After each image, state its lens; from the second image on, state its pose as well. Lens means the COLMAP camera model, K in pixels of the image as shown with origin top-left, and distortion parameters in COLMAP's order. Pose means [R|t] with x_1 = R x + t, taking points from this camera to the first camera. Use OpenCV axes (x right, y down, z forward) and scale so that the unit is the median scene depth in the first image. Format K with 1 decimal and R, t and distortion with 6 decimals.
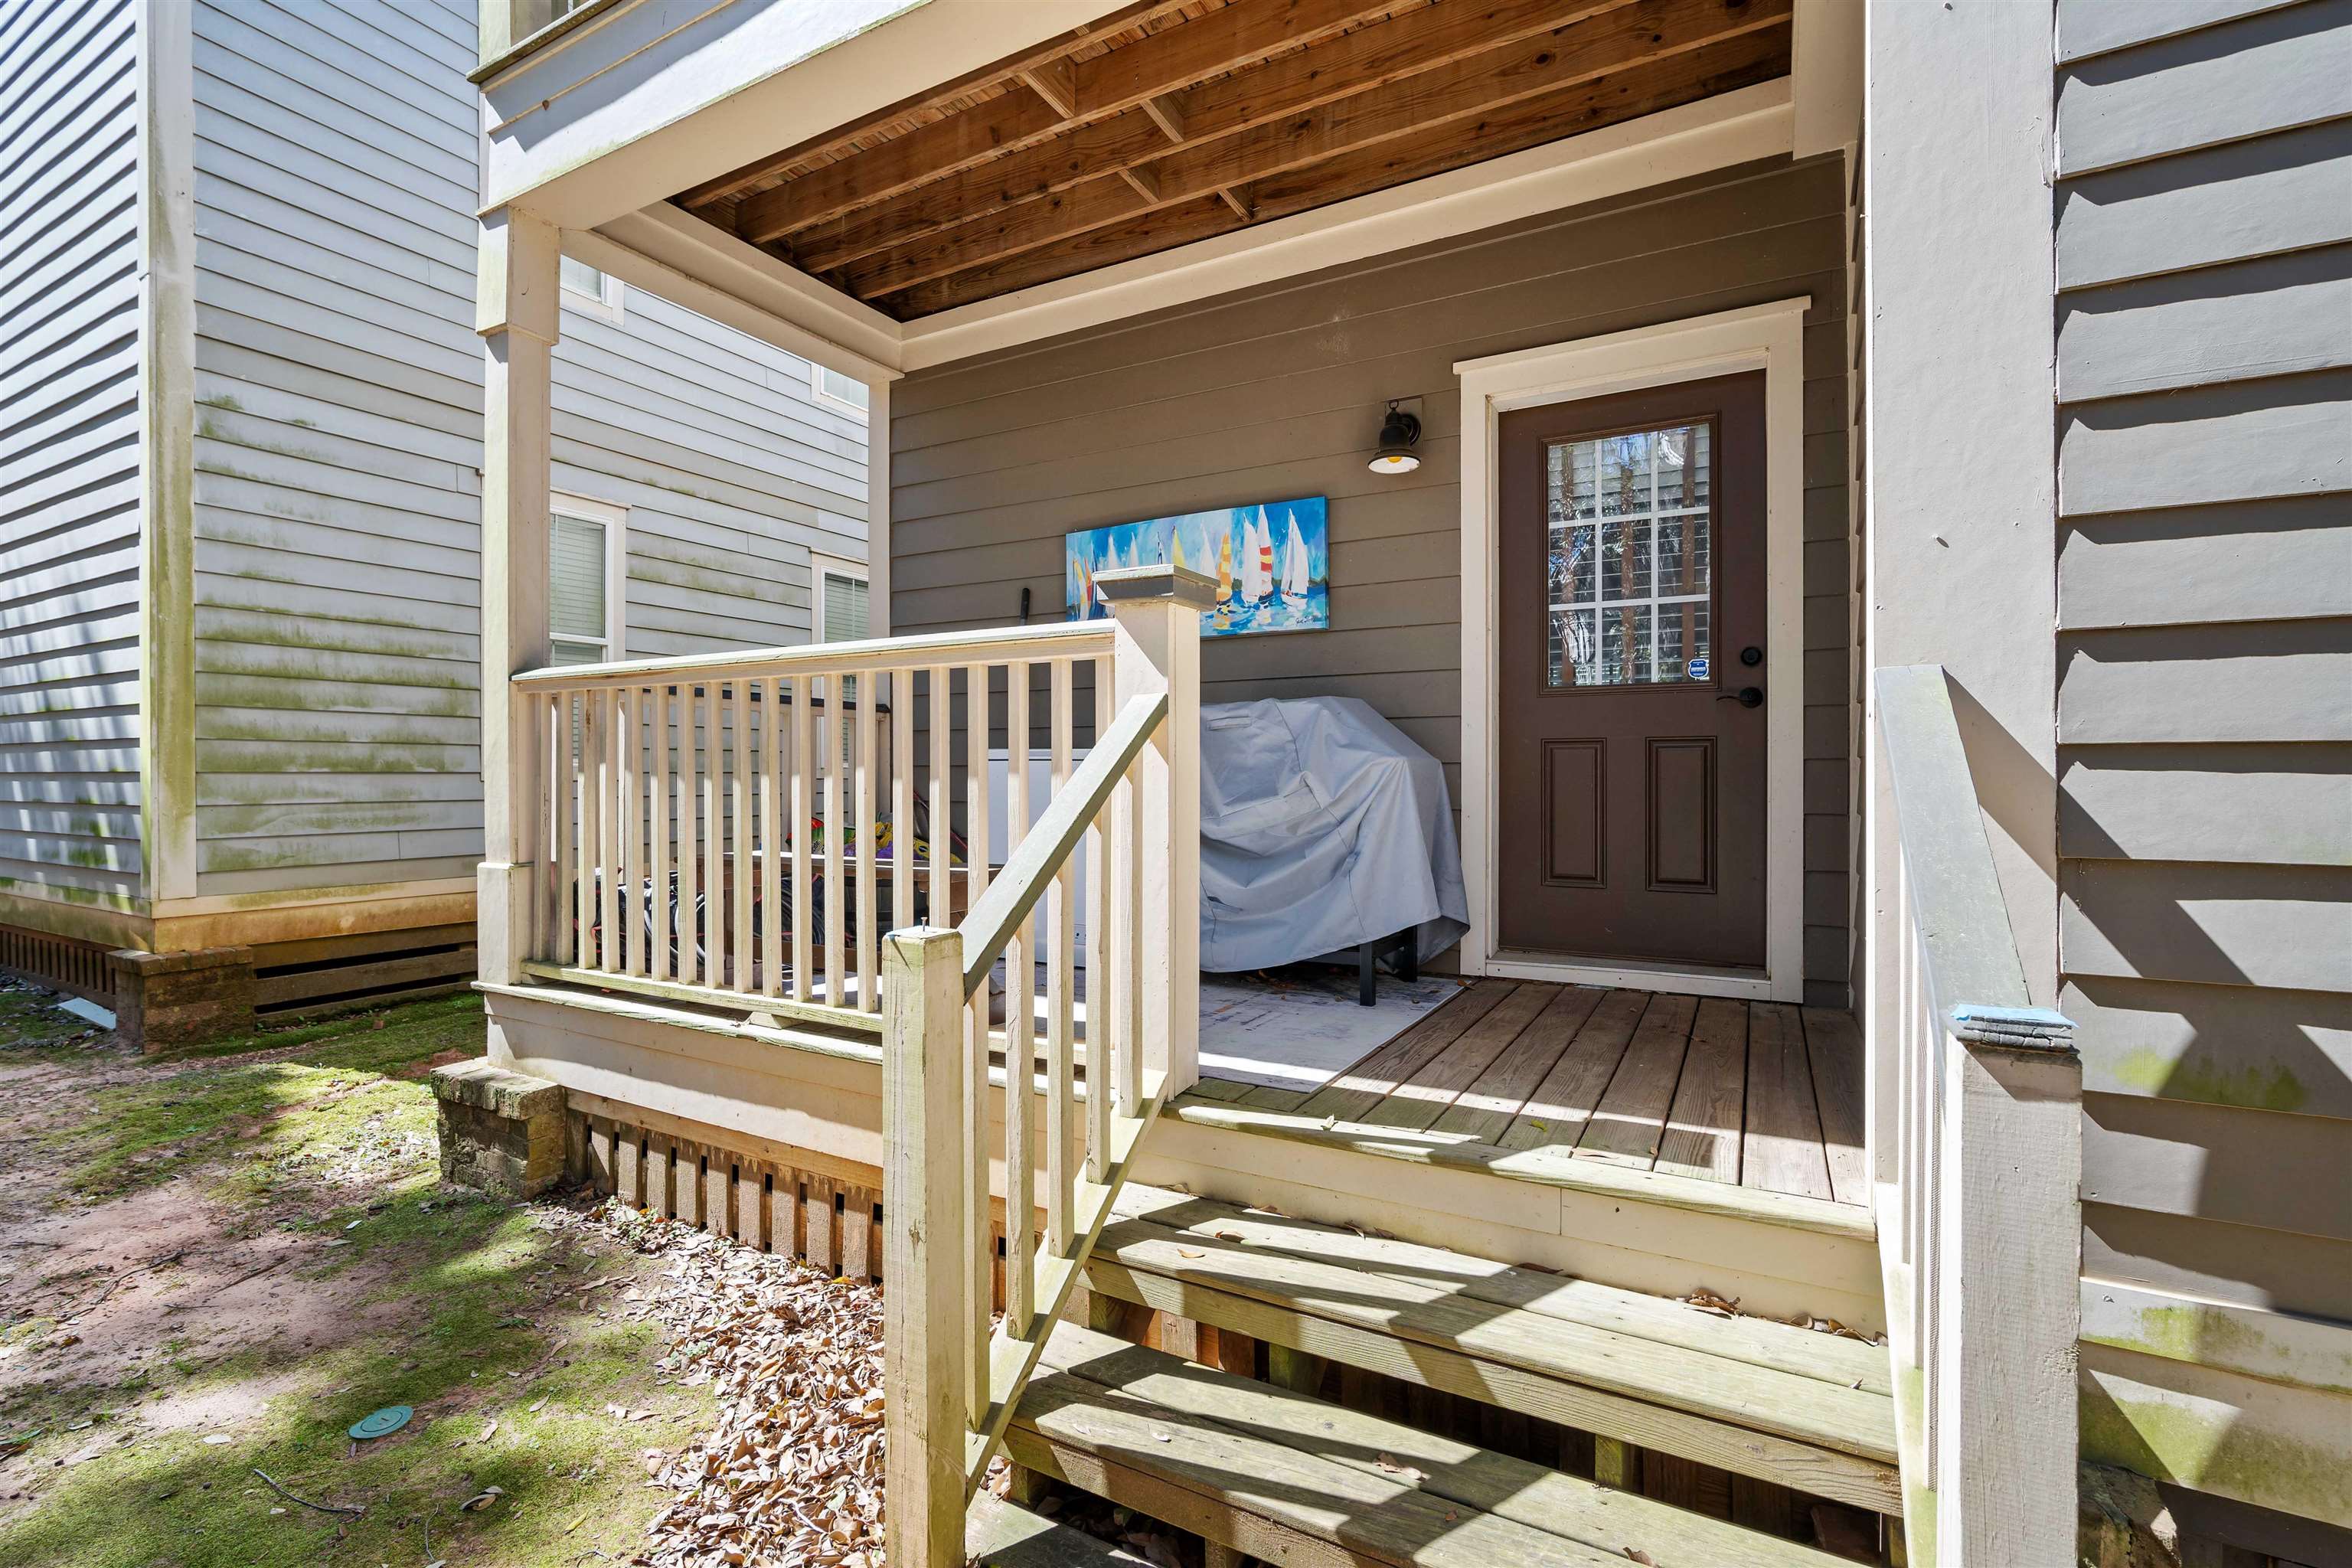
lens RADIAL K [[1037.3, 0, 1194.4], [0, 1037.3, 762.7], [0, 0, 1]] dist [-0.008971, 0.000513]
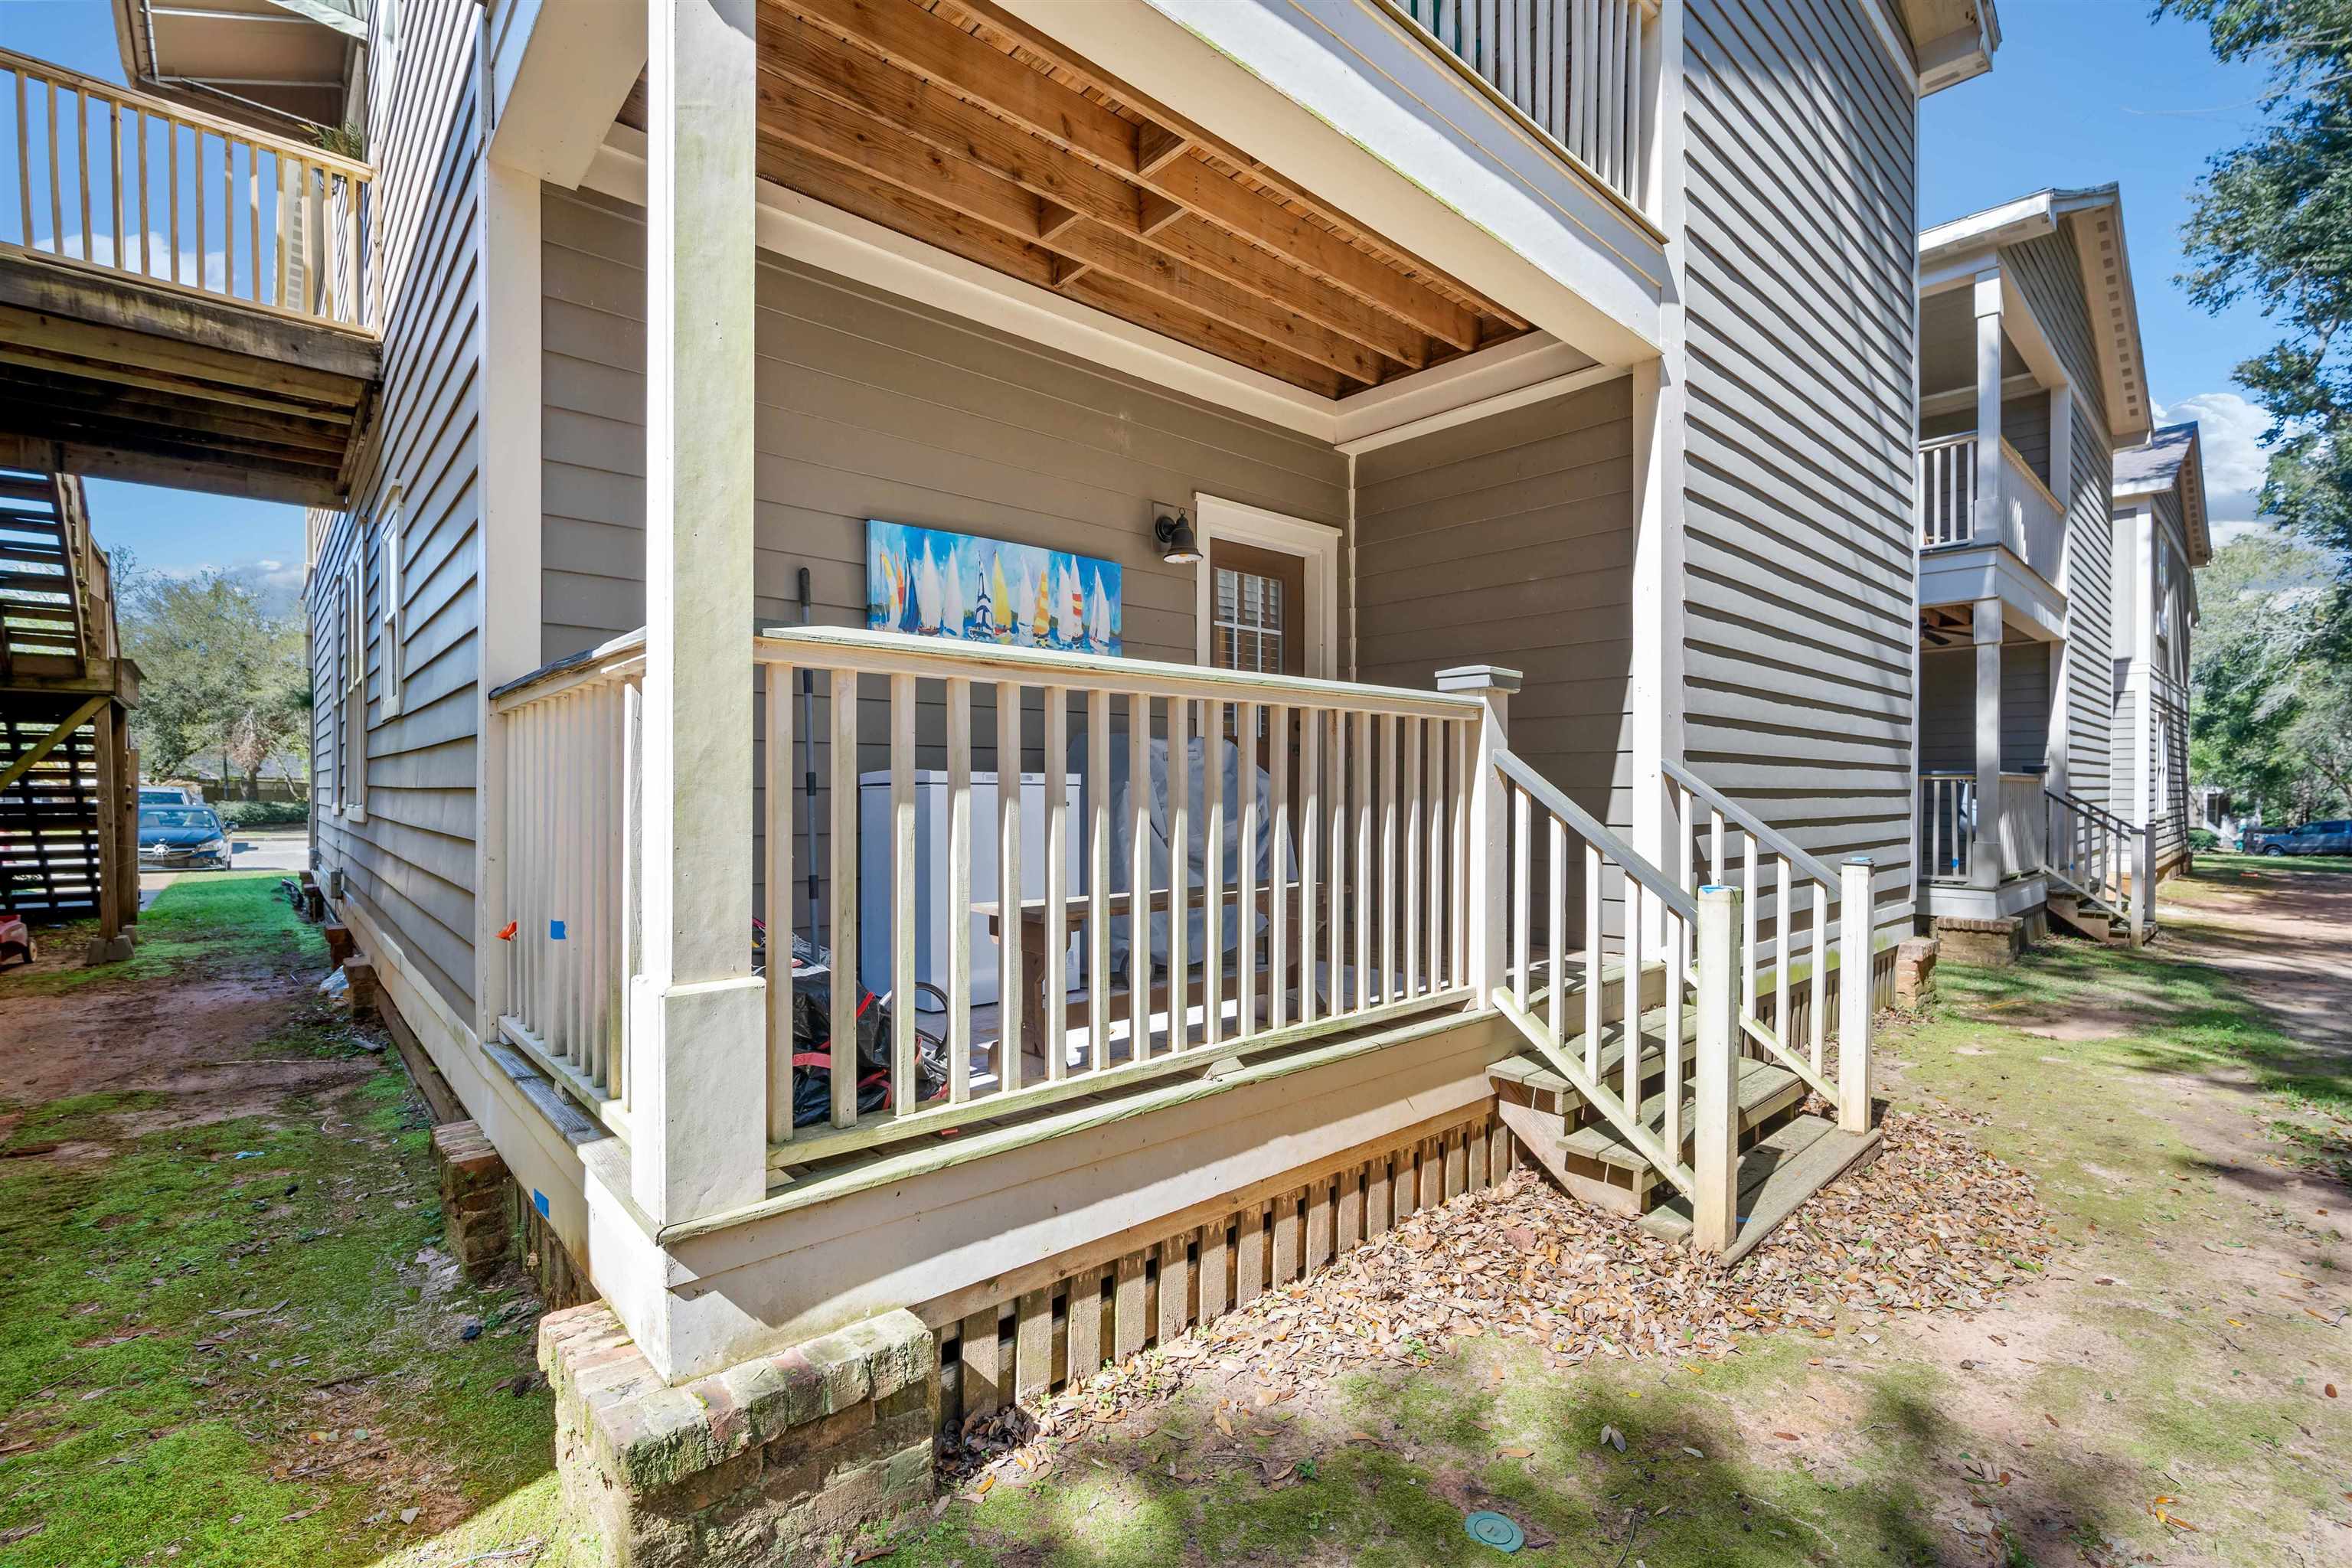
lens RADIAL K [[1032.5, 0, 1184.3], [0, 1032.5, 785.3], [0, 0, 1]] dist [-0.013700, 0.000283]
pose [[0.326870, 0.003761, 0.945062, -0.993280], [-0.008074, 0.999967, -0.001187, -0.002231], [-0.945035, -0.007242, 0.326890, 0.557622]]
